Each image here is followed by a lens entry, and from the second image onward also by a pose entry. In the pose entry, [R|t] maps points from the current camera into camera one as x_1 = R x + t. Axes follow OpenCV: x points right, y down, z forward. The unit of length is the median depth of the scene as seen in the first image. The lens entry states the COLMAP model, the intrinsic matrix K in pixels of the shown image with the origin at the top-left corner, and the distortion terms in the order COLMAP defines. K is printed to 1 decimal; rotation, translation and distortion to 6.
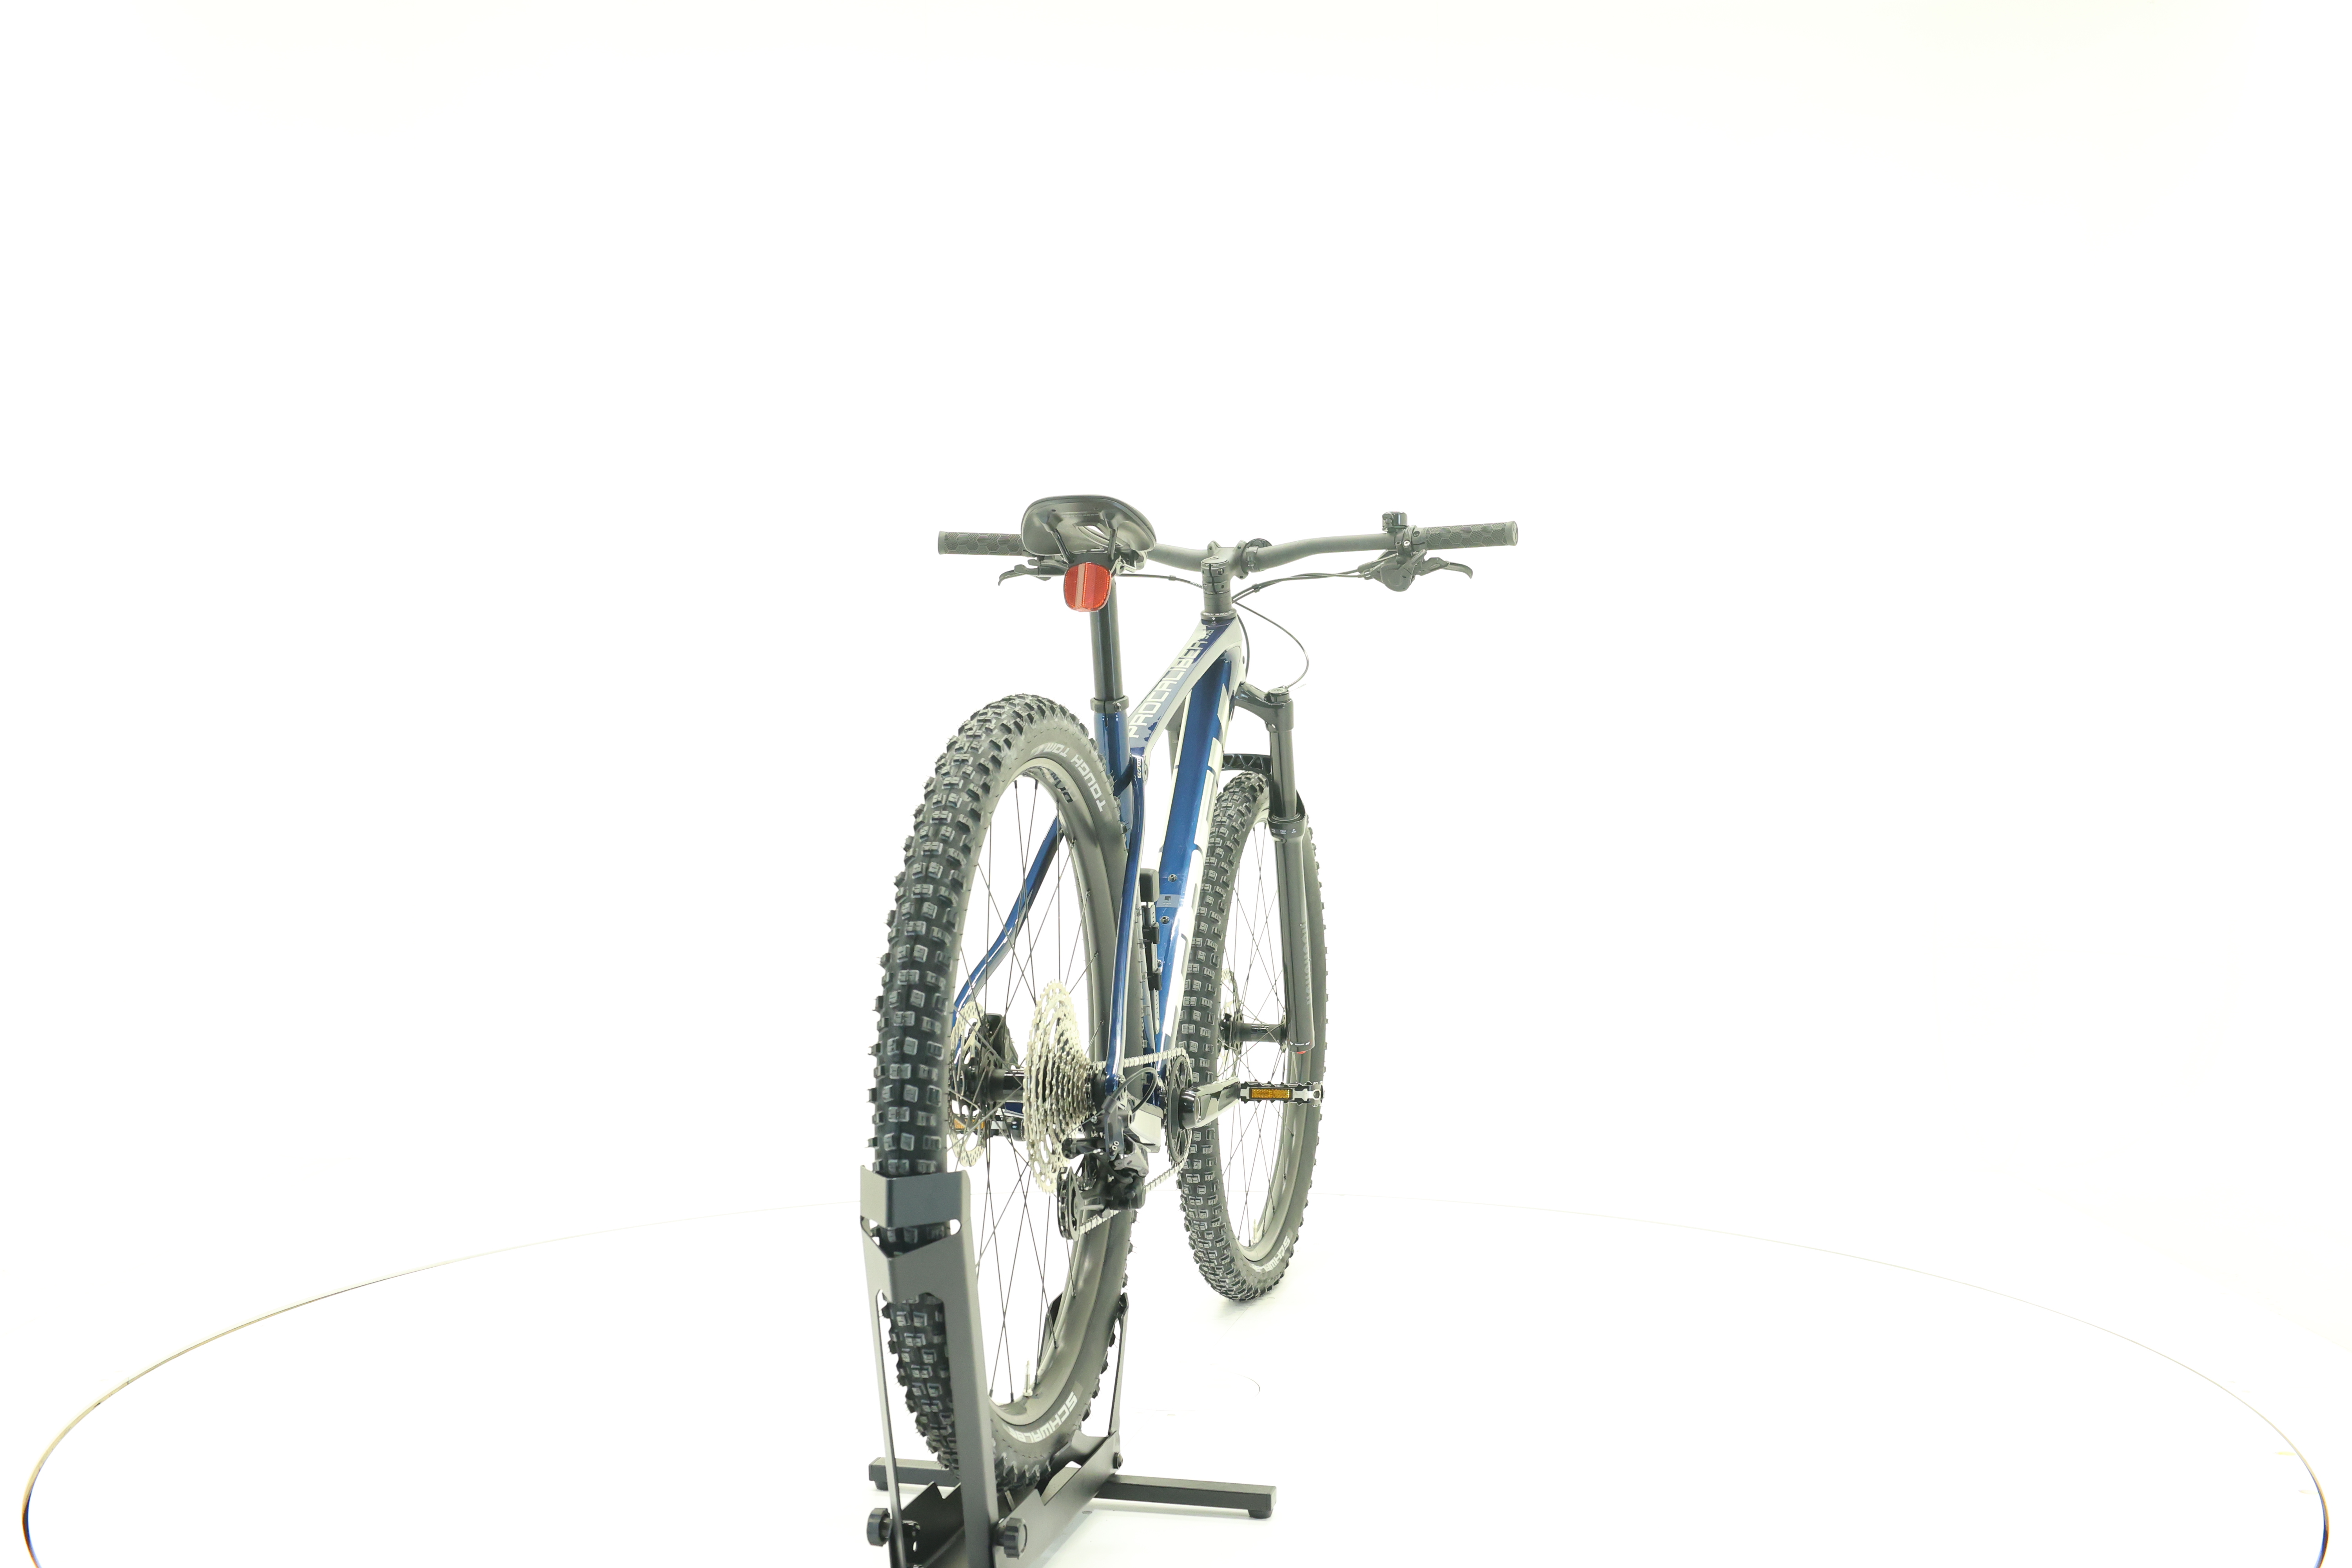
lens RADIAL K [[2482.1, 0, 1177.7], [0, 2482.1, 772.9], [0, 0, 1]] dist [-0.001332, 0.000000]
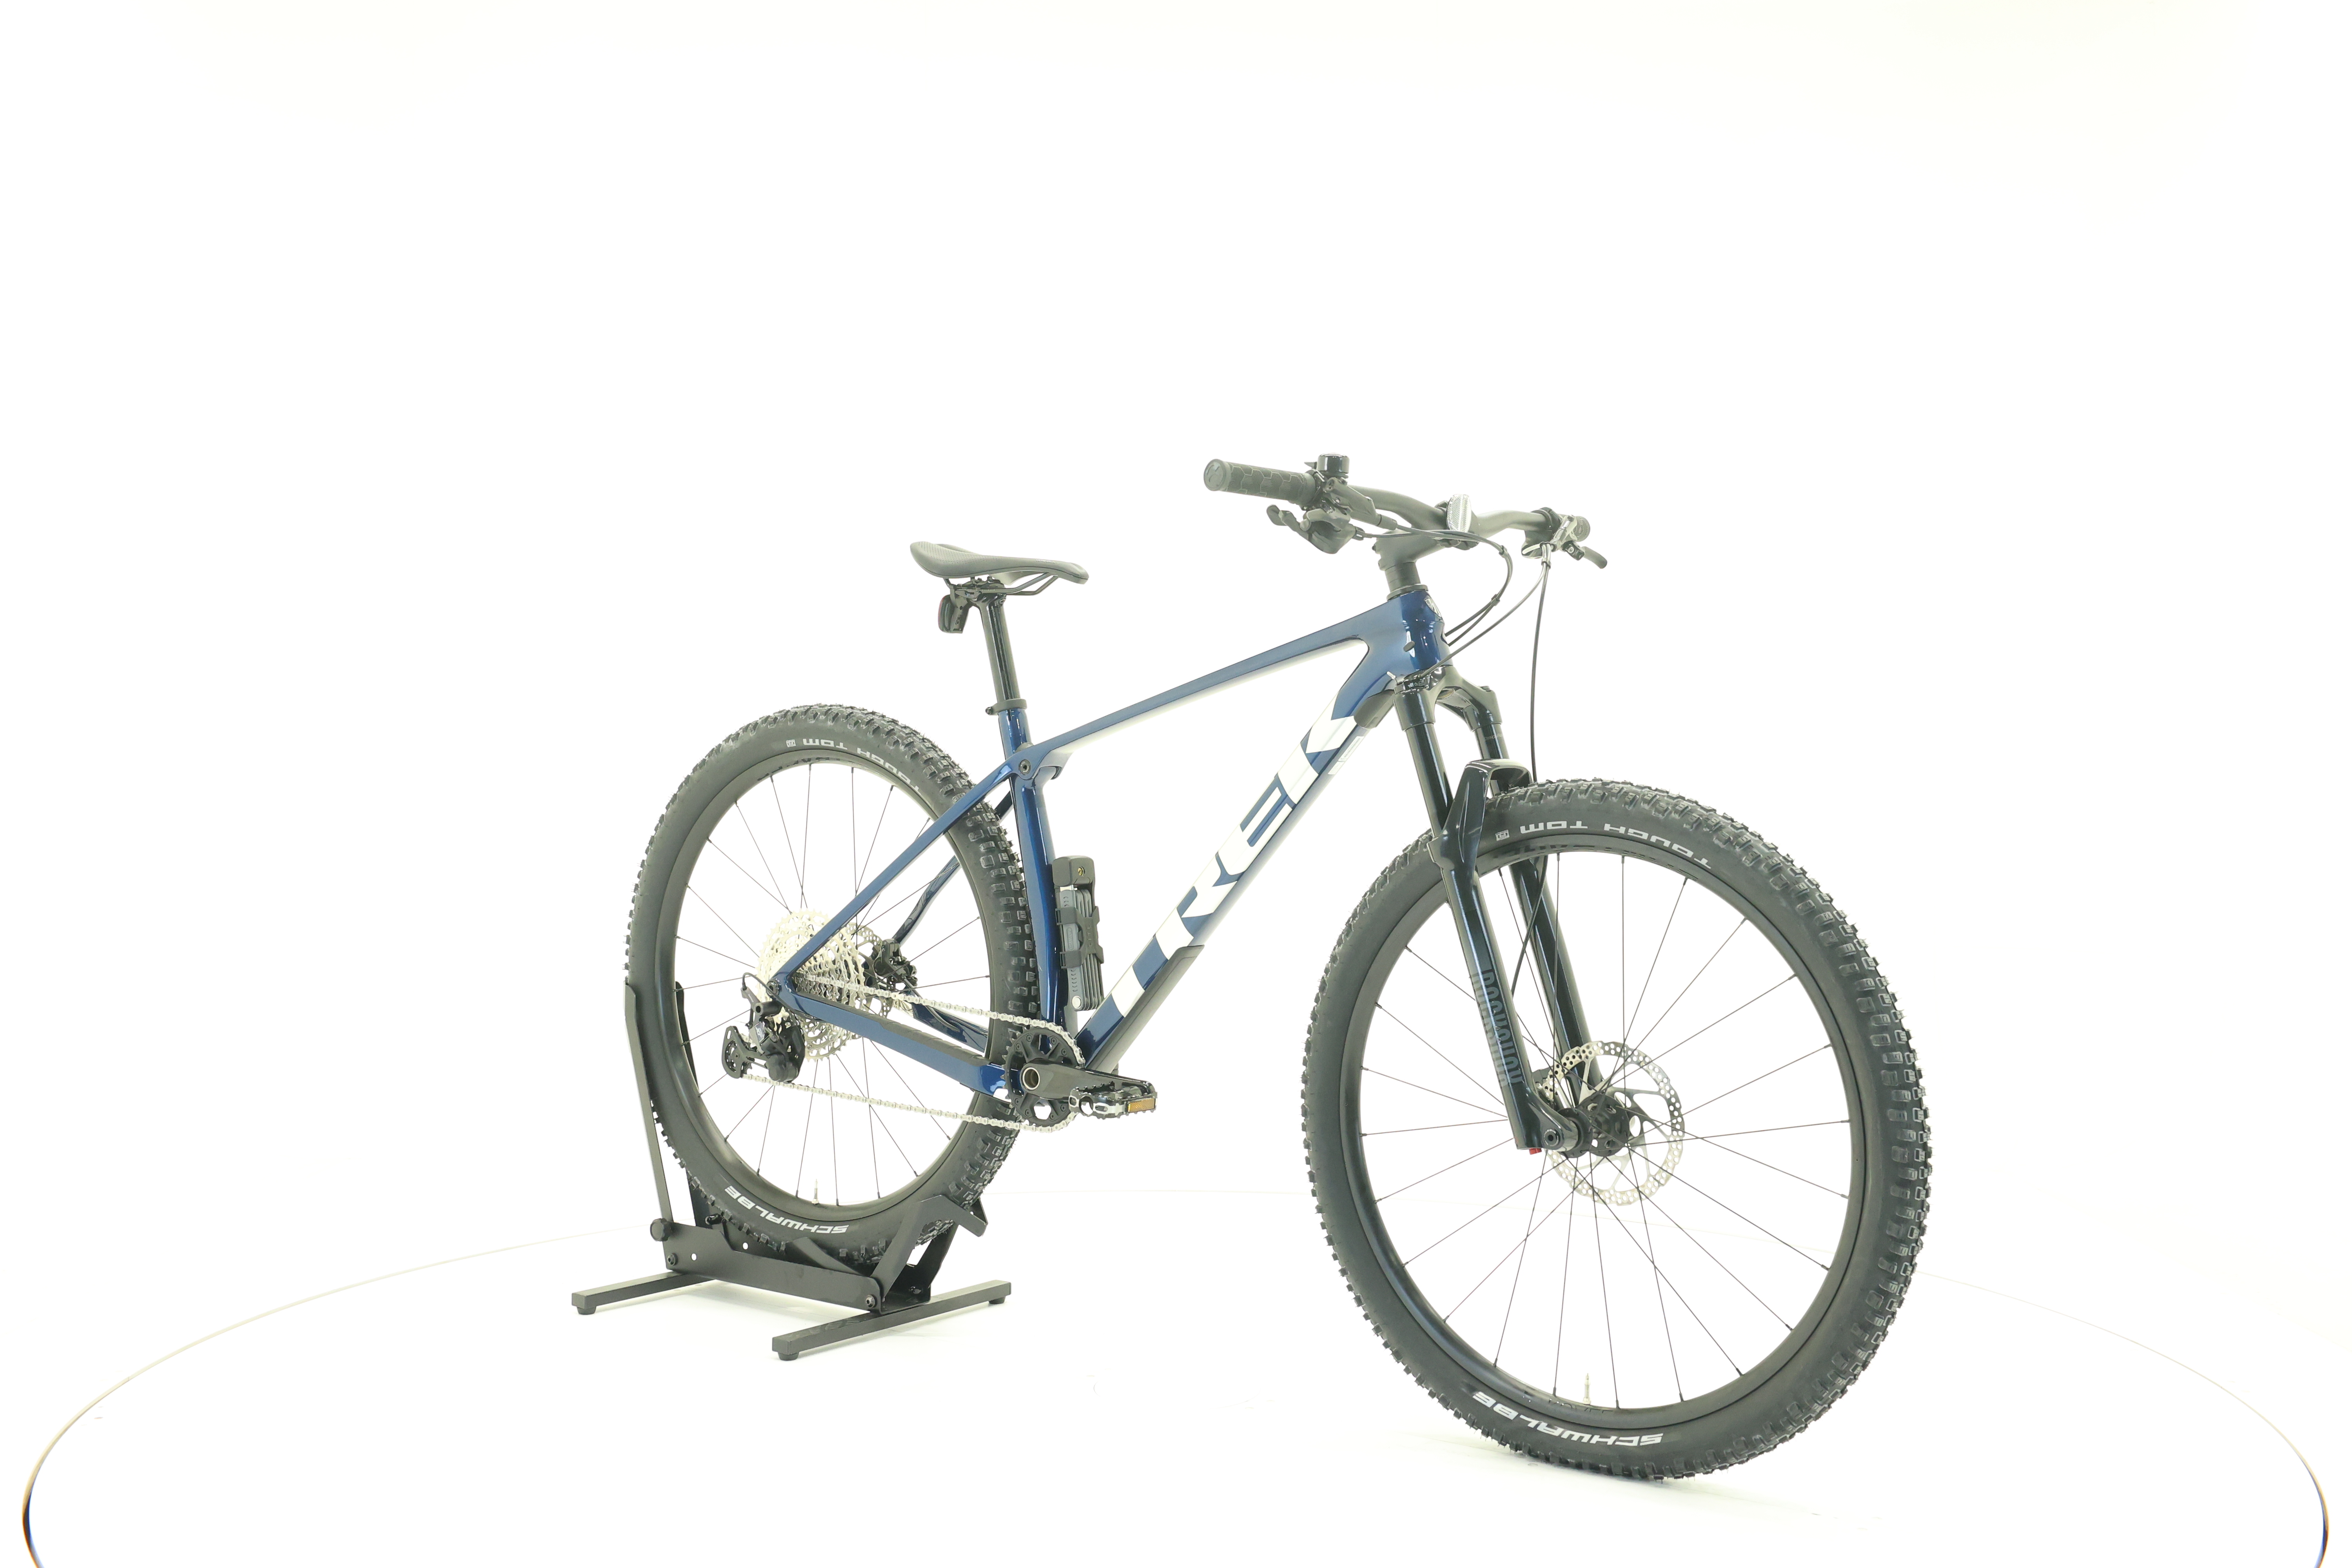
lens RADIAL K [[2482.1, 0, 1177.9], [0, 2482.1, 773.1], [0, 0, 1]] dist [-0.001332, 0.000000]
pose [[-0.404128, 0.008479, -0.914663, 0.851587], [-0.020181, 0.999631, 0.018183, -0.016804], [0.914480, 0.025807, -0.403808, 1.304138]]
